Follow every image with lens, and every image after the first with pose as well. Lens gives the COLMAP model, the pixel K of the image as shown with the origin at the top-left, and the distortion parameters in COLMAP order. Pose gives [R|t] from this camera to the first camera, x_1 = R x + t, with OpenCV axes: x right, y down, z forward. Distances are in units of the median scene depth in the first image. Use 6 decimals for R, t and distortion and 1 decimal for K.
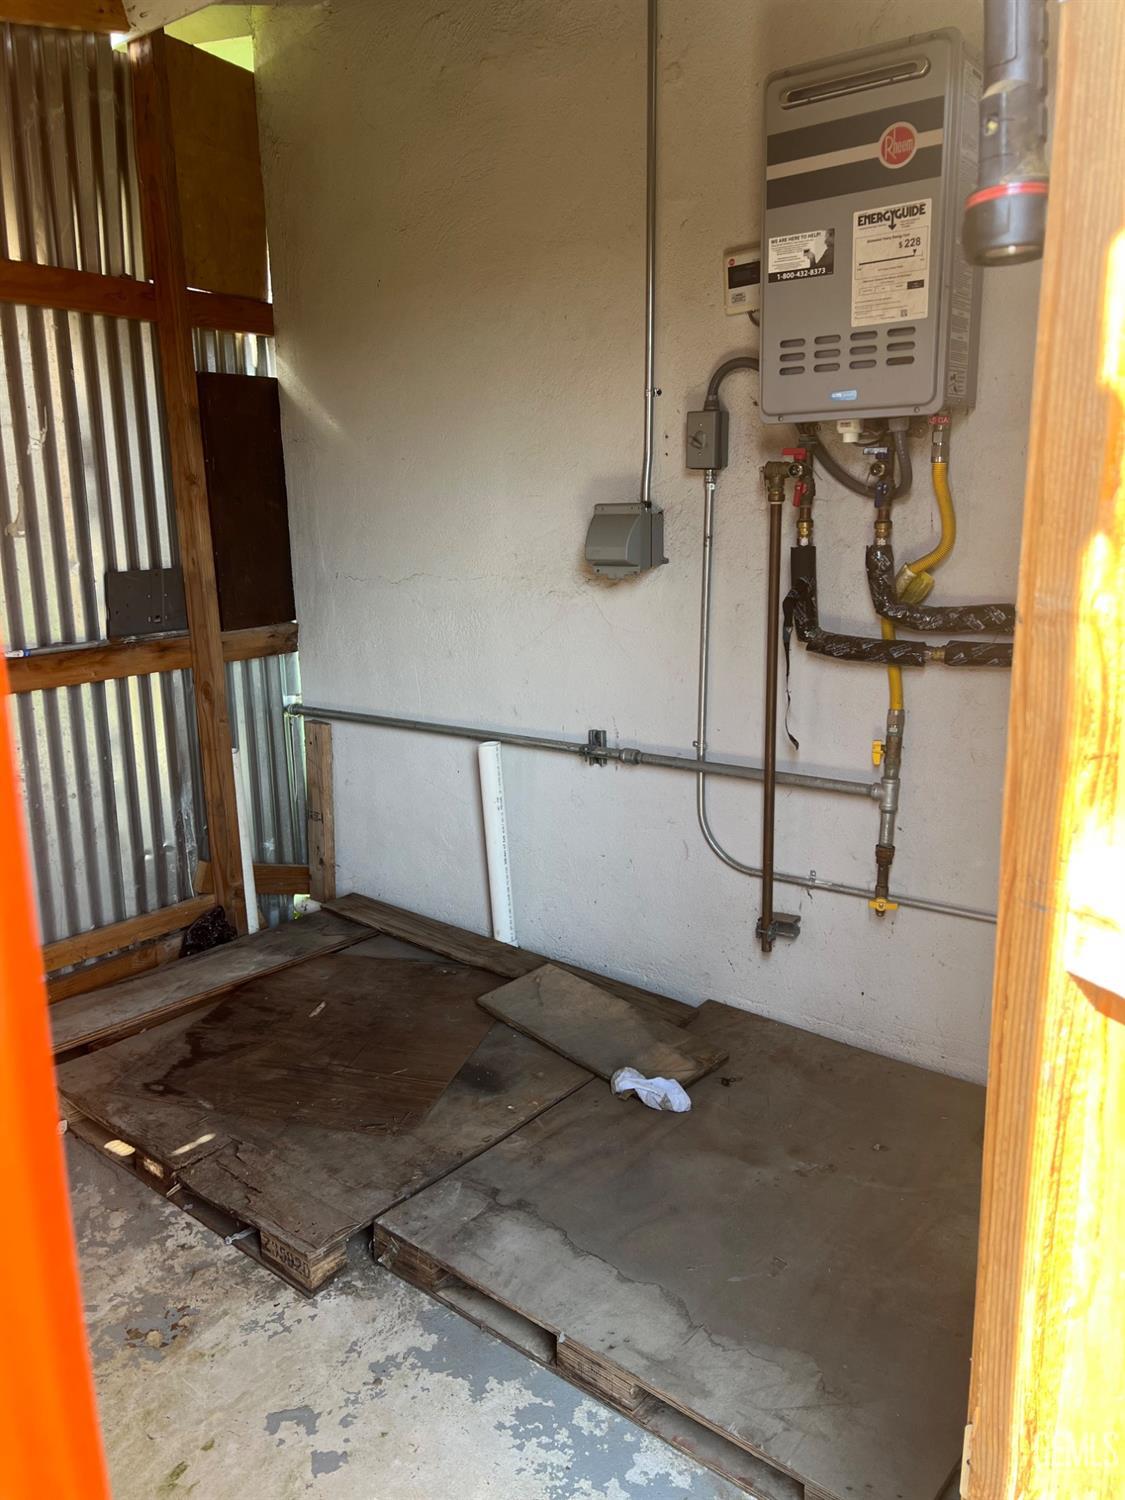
lens RADIAL K [[1134.7, 0, 570.1], [0, 1134.7, 761.1], [0, 0, 1]] dist [0.050344, -0.057505]
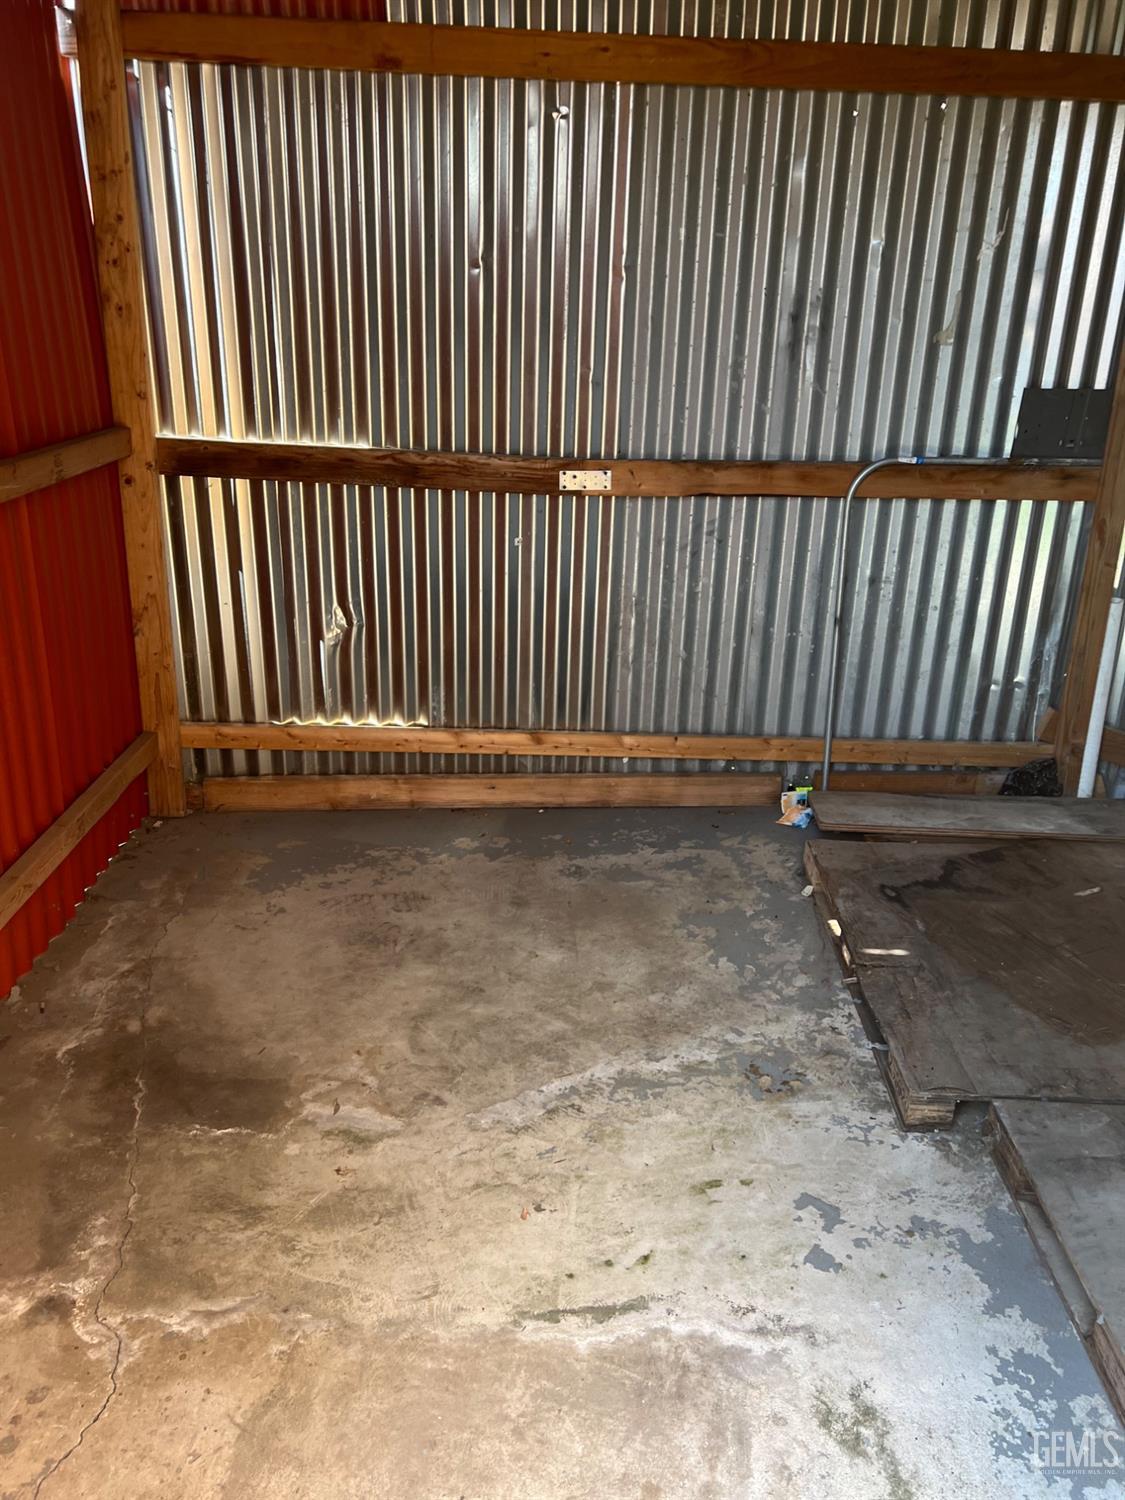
lens RADIAL K [[1134.7, 0, 566.8], [0, 1134.7, 745.9], [0, 0, 1]] dist [0.050344, -0.057505]
pose [[0.628498, 0.300383, -0.717468, 0.197688], [-0.208166, 0.953730, 0.216946, -0.008040], [0.749438, 0.013002, 0.661947, 0.108103]]
